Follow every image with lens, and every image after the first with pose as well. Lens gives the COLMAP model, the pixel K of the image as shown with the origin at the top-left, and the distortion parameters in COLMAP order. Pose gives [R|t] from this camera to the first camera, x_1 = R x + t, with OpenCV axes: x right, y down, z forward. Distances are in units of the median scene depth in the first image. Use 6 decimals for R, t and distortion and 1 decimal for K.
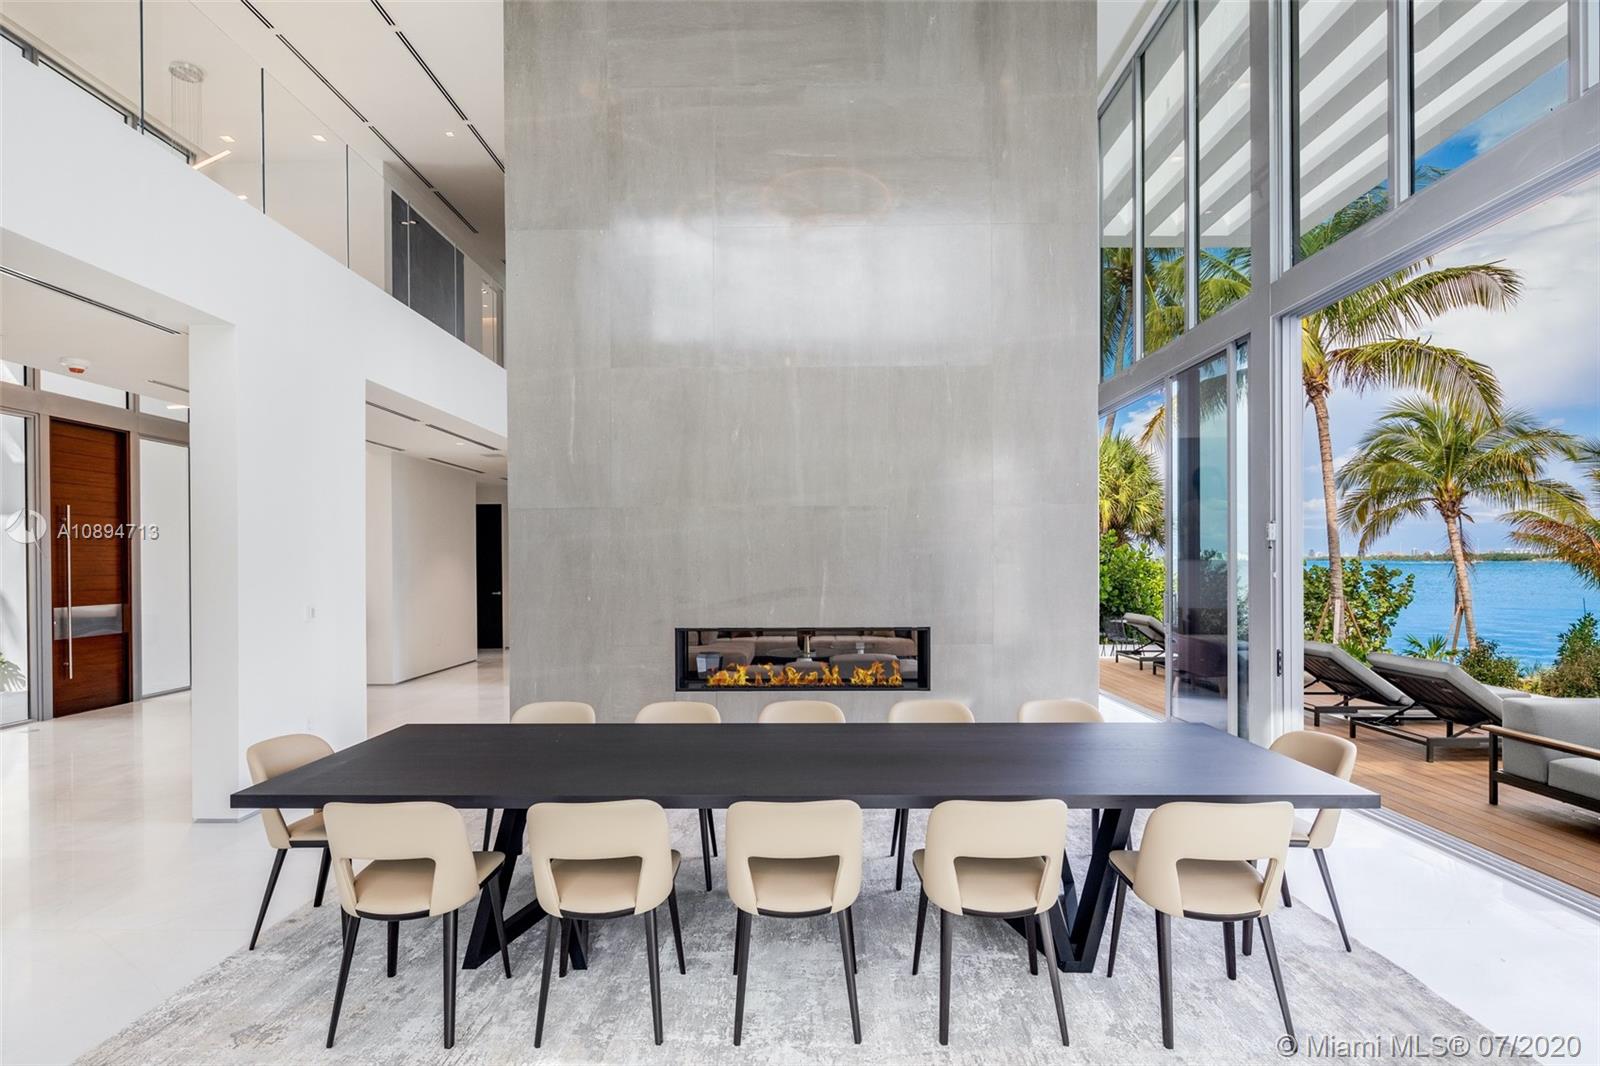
lens RADIAL K [[777.3, 0, 851.6], [0, 777.3, 553.3], [0, 0, 1]] dist [-0.000721, -0.000555]
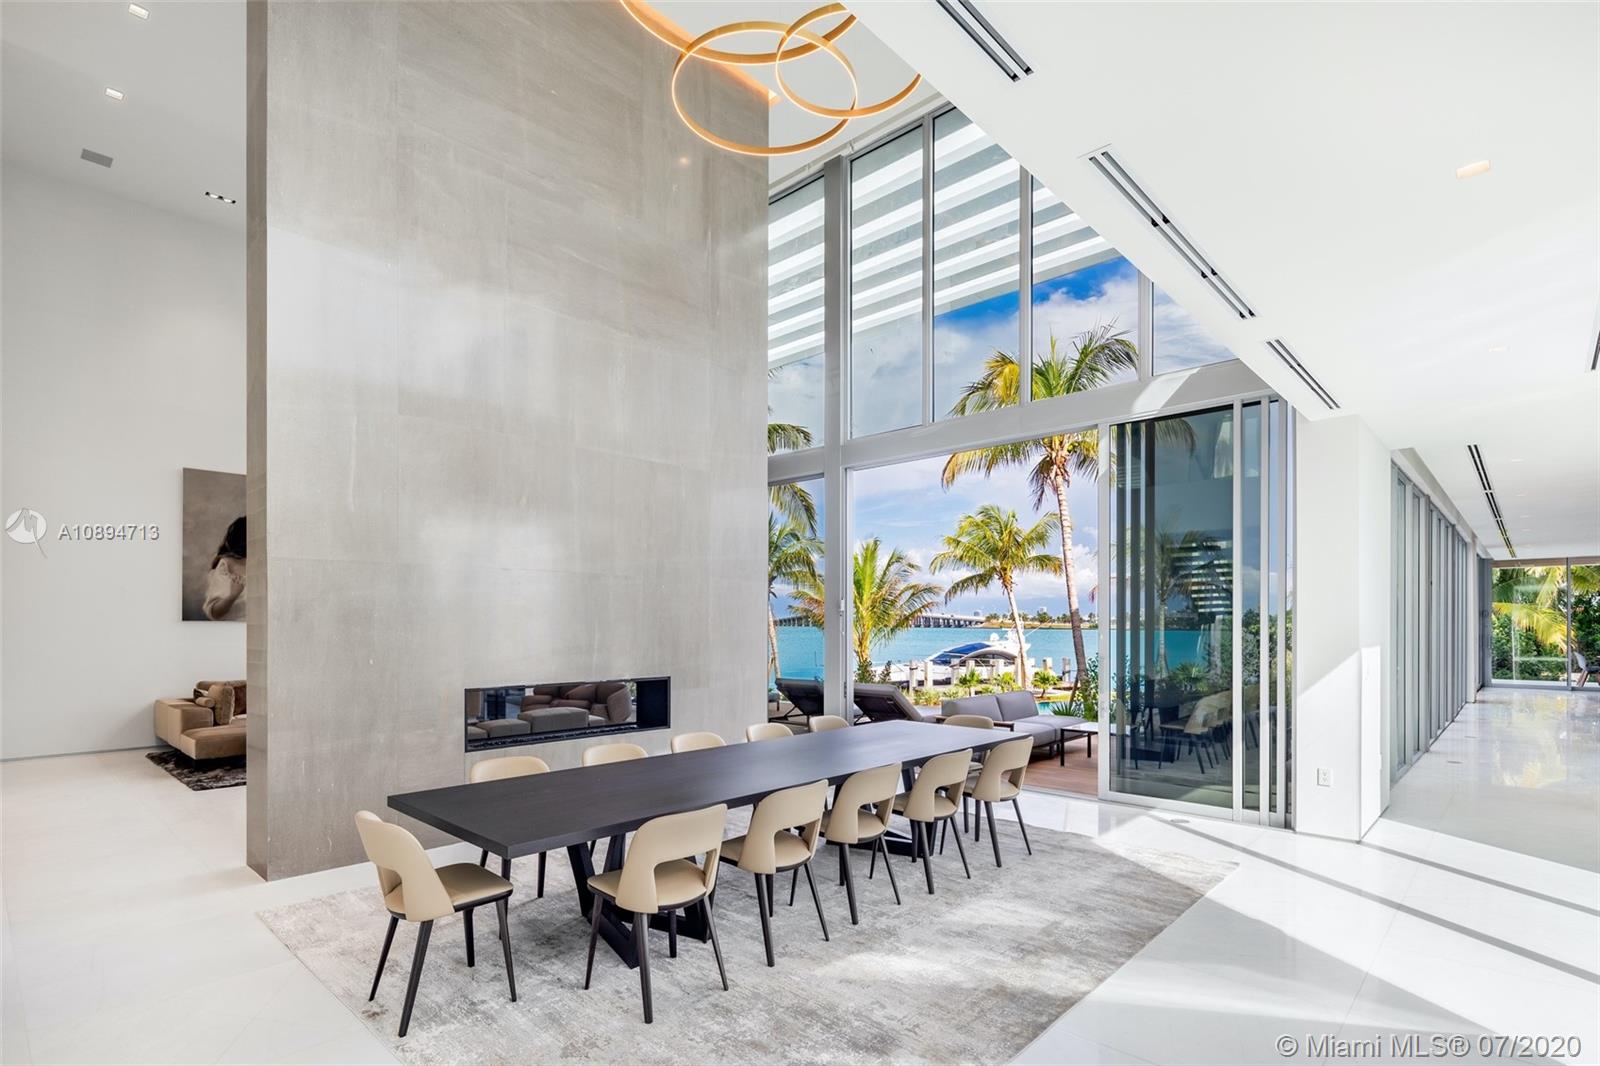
lens RADIAL K [[777.3, 0, 783.0], [0, 777.3, 620.2], [0, 0, 1]] dist [-0.000721, -0.000555]
pose [[0.681395, 0.008365, 0.731868, -0.676341], [-0.009630, 0.999951, -0.002464, 0.007007], [-0.731852, -0.005369, 0.681442, 0.023520]]
